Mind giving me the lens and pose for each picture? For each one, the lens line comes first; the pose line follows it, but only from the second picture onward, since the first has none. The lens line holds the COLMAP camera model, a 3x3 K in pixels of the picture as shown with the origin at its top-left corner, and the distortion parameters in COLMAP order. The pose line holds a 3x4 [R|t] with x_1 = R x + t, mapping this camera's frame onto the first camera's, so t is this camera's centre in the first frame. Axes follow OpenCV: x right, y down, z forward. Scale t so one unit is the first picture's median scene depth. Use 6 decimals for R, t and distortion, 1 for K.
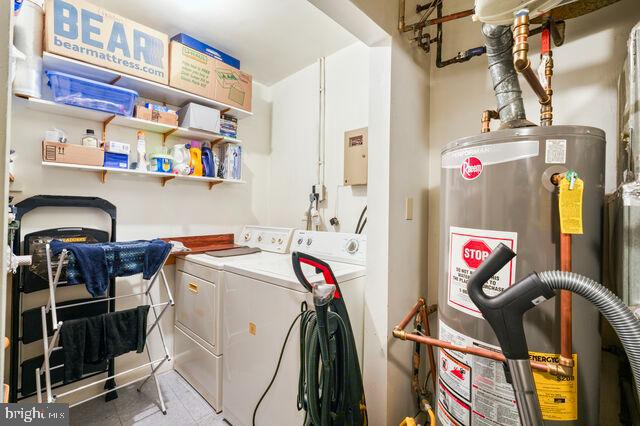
lens RADIAL K [[281.0, 0, 323.7], [0, 281.0, 210.4], [0, 0, 1]] dist [-0.002515, -0.000149]
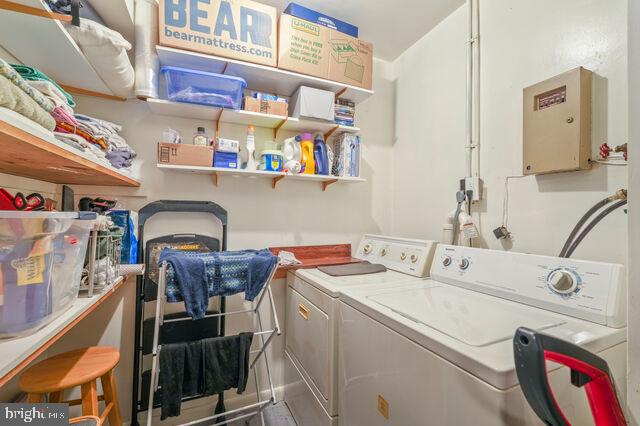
lens RADIAL K [[281.0, 0, 321.9], [0, 281.0, 211.8], [0, 0, 1]] dist [-0.002515, -0.000149]
pose [[0.919666, -0.005747, -0.392660, -0.101252], [0.000513, 0.999910, -0.013434, -0.000187], [0.392702, 0.012153, 0.919585, 0.285036]]
